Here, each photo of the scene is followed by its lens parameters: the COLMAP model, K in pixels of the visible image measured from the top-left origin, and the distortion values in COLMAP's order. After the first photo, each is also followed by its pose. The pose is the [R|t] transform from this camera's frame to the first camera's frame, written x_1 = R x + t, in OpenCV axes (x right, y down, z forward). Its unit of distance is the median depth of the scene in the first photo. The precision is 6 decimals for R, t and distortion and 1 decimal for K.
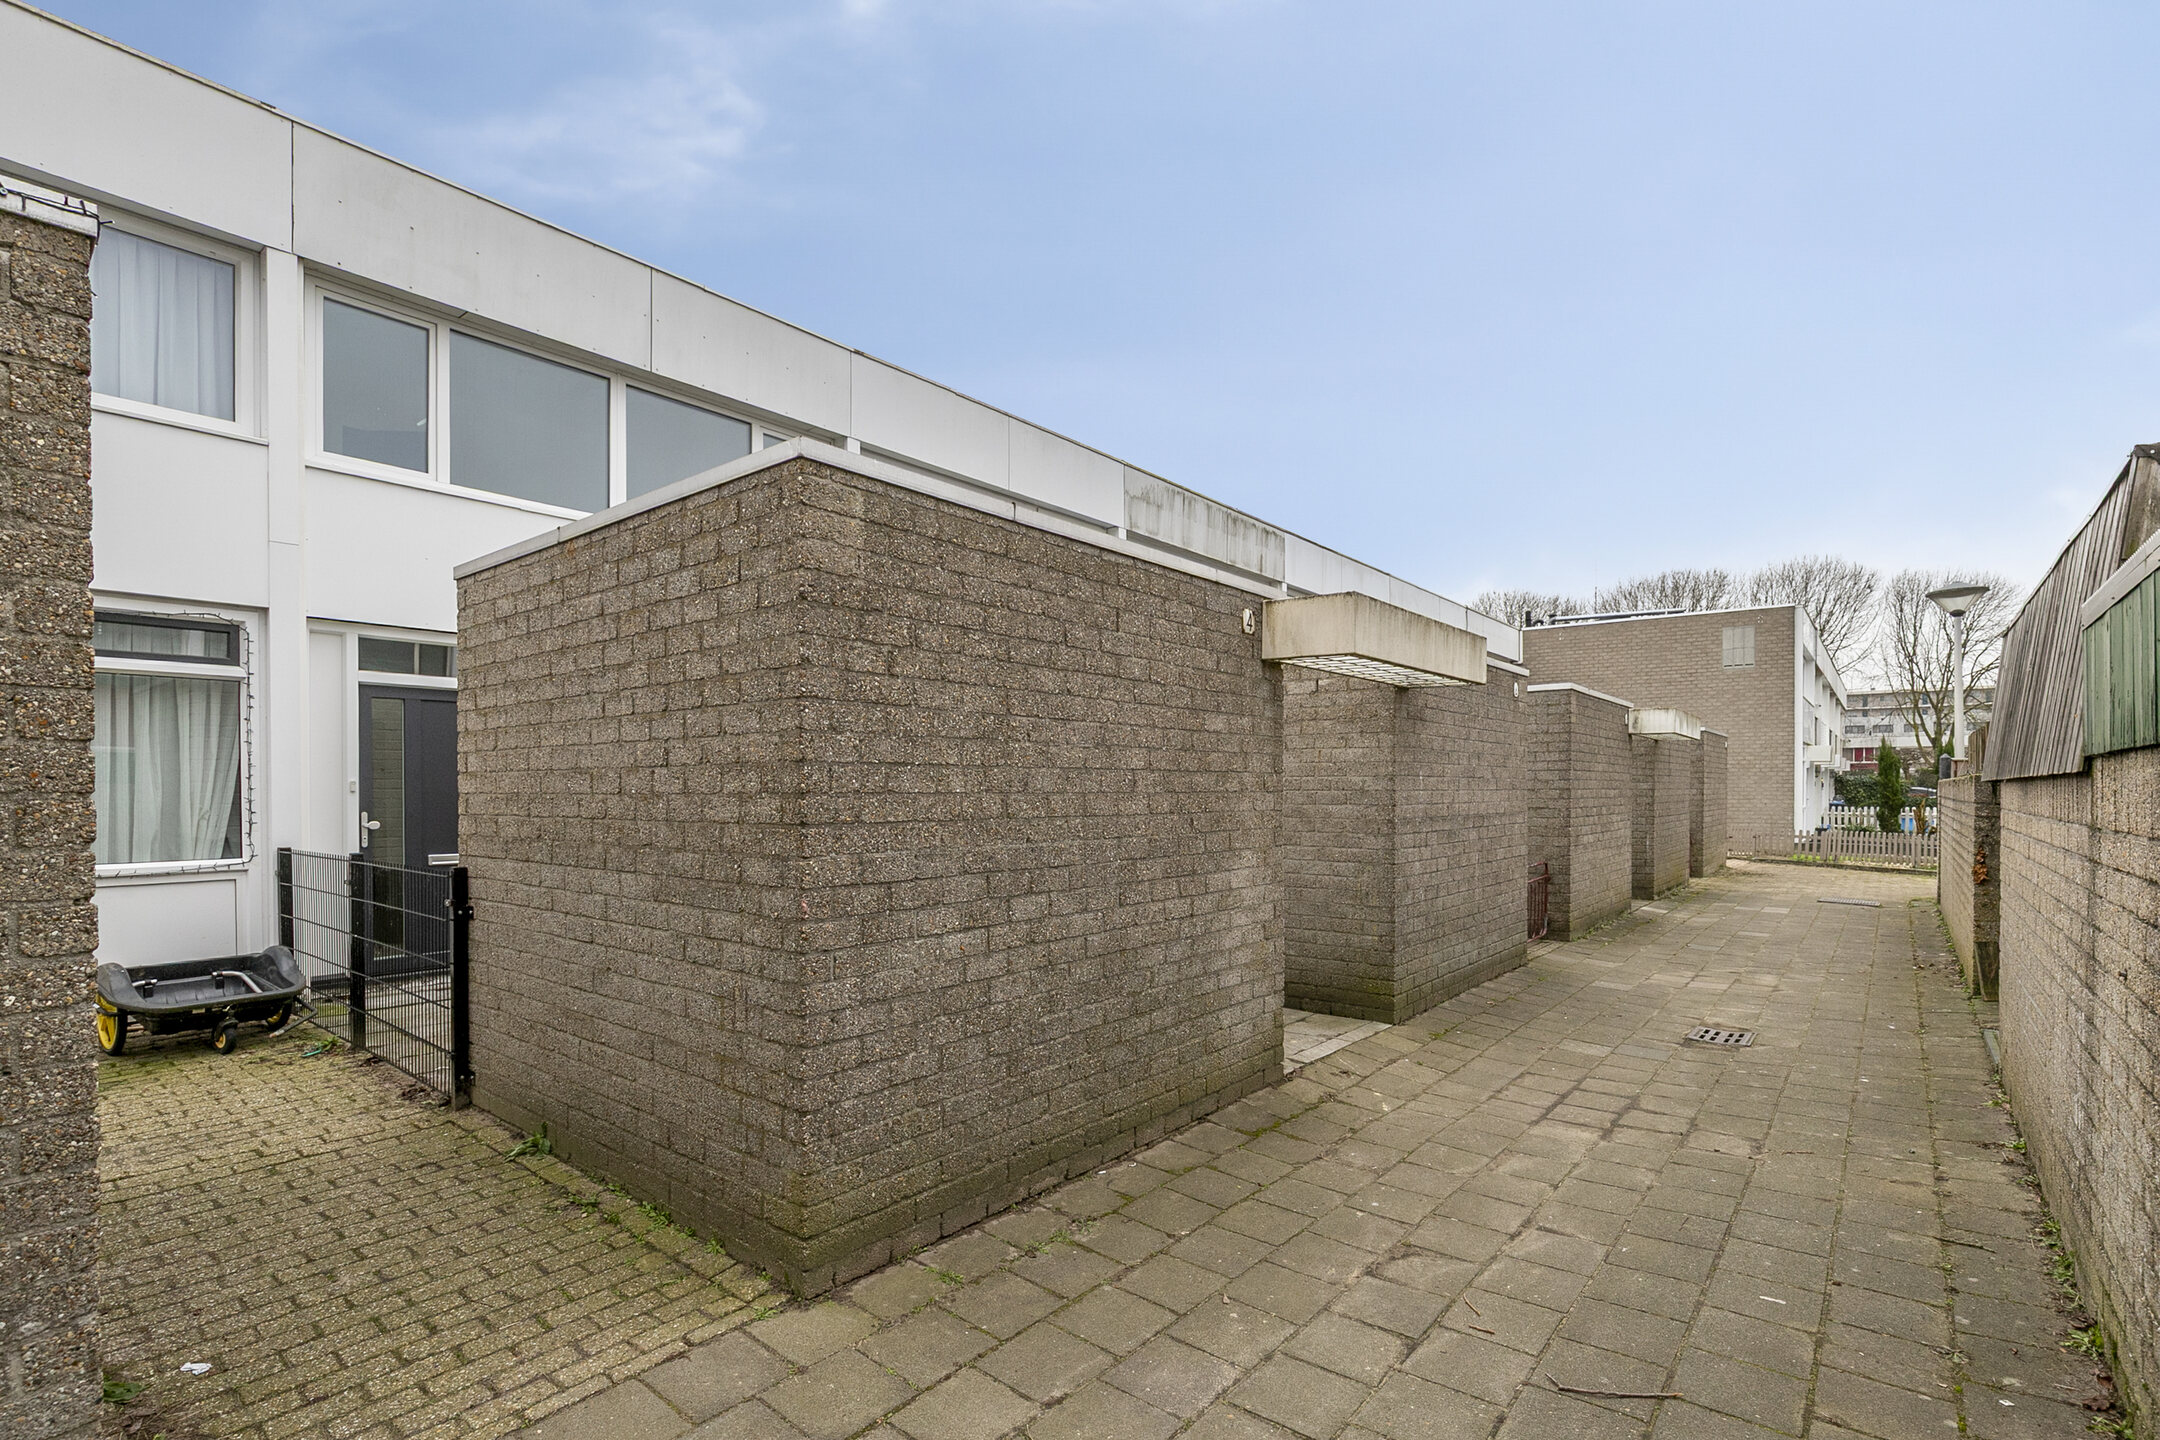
lens RADIAL K [[1011.4, 0, 1086.0], [0, 1011.4, 771.7], [0, 0, 1]] dist [-0.002281, 0.000002]
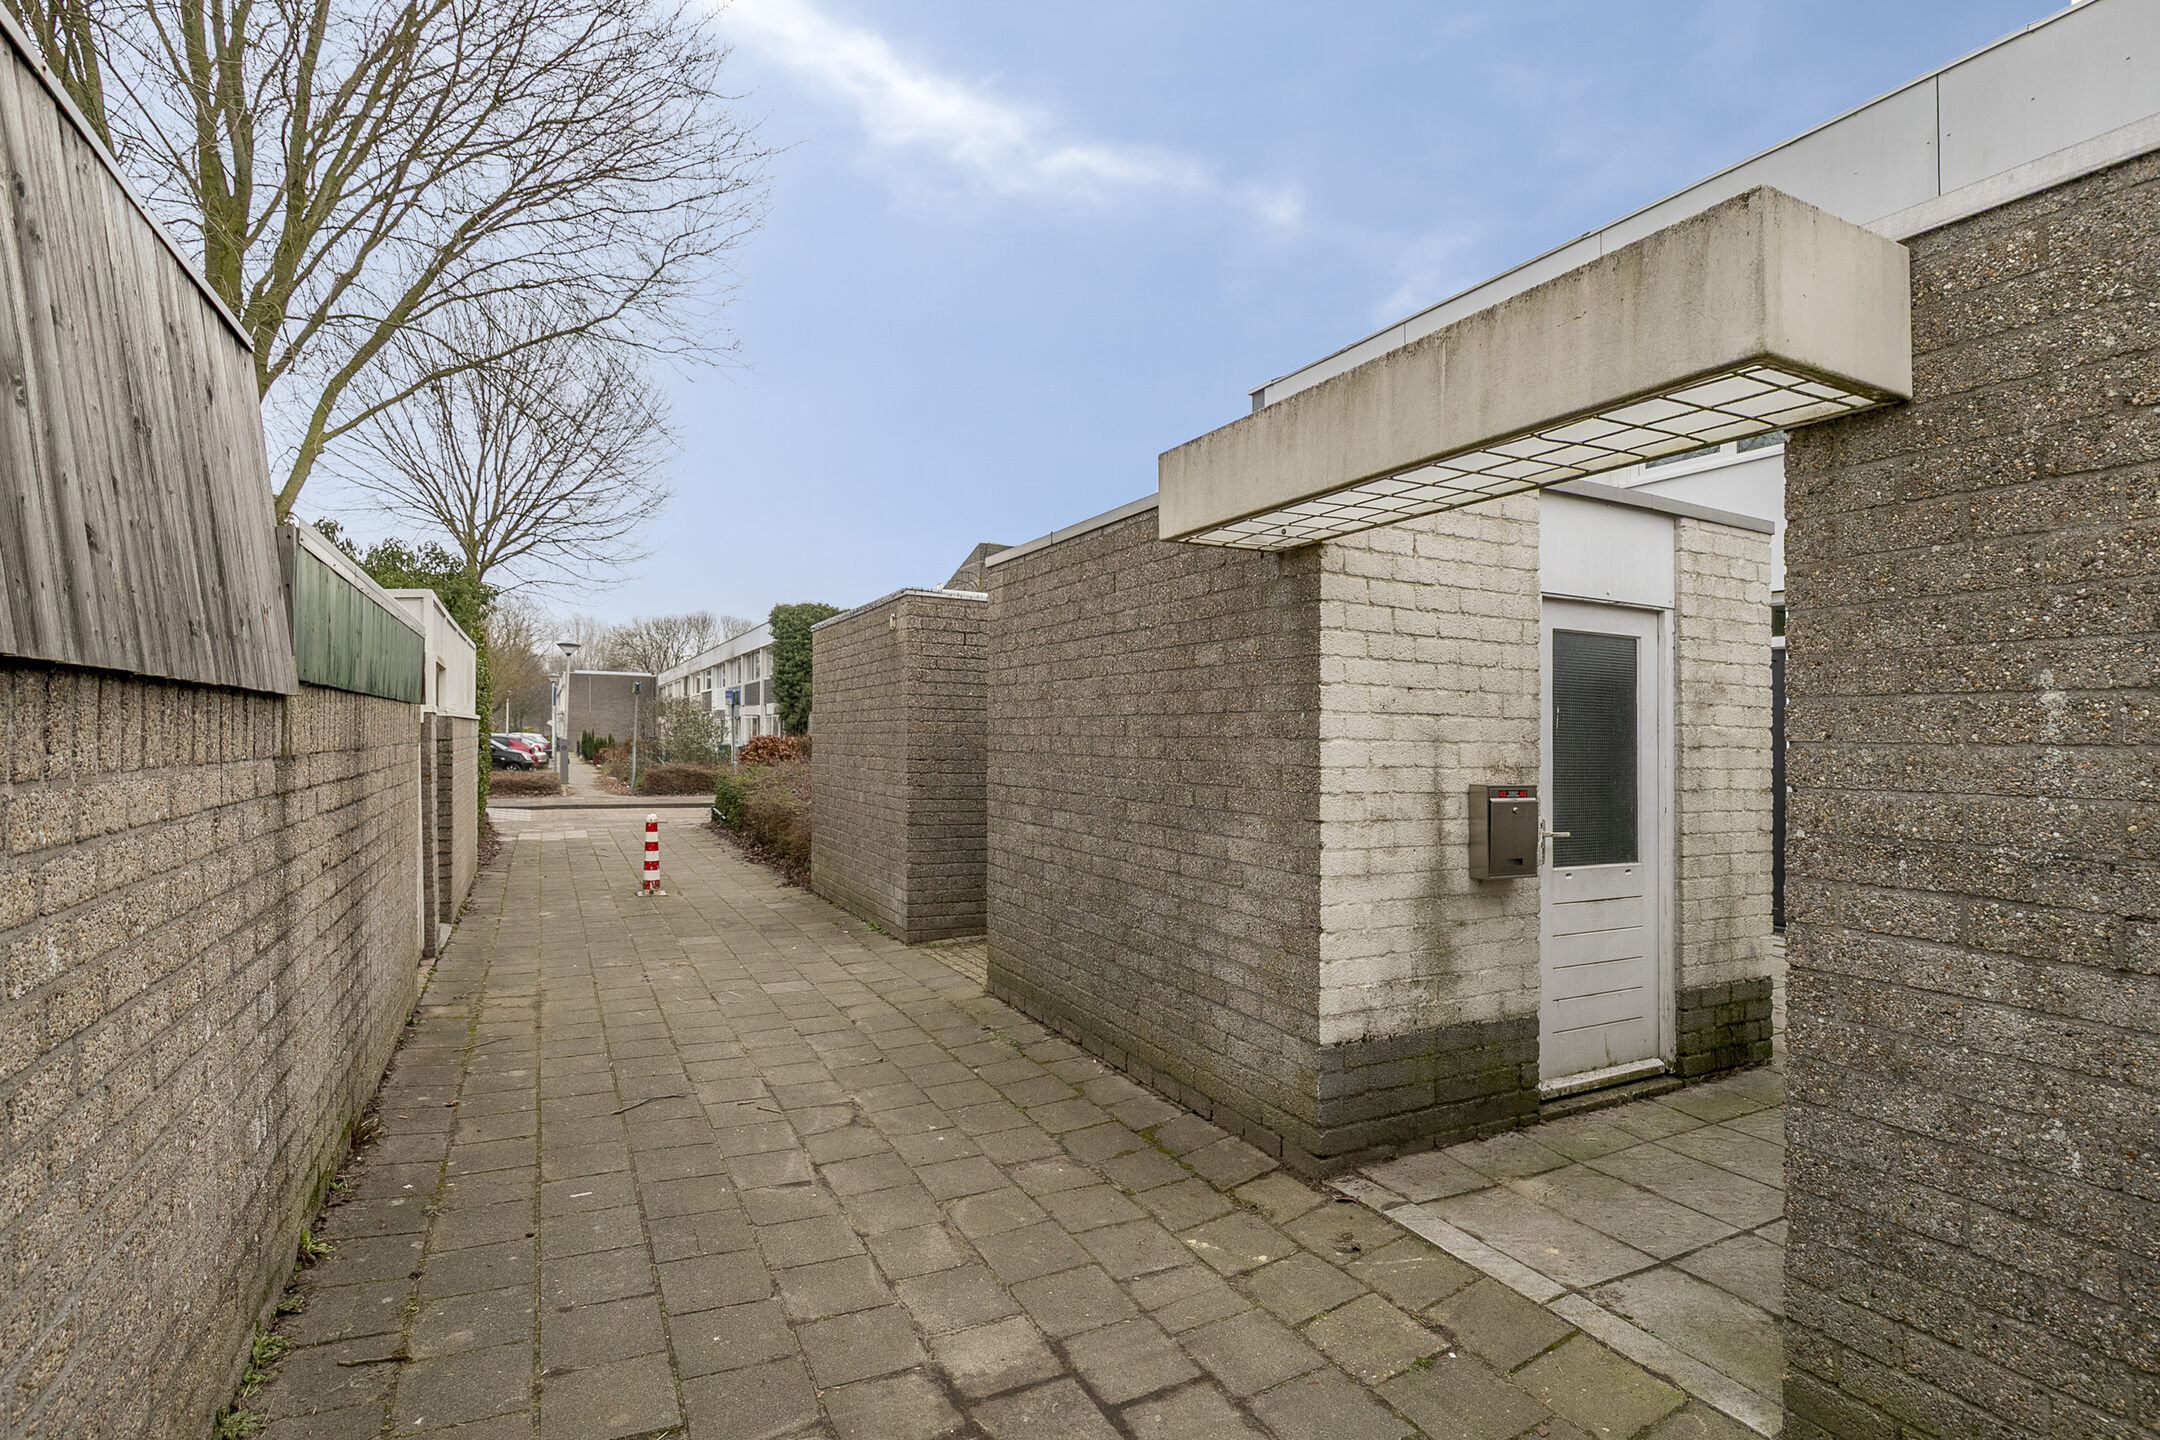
lens RADIAL K [[1051.5, 0, 1080.0], [0, 1051.5, 720.0], [0, 0, 1]] dist [-0.000982, 0.000071]
pose [[-0.404034, -0.022958, -0.914456, 1.081438], [-0.000867, 0.999694, -0.024715, 0.030498], [0.914743, -0.009193, -0.403931, 1.400048]]
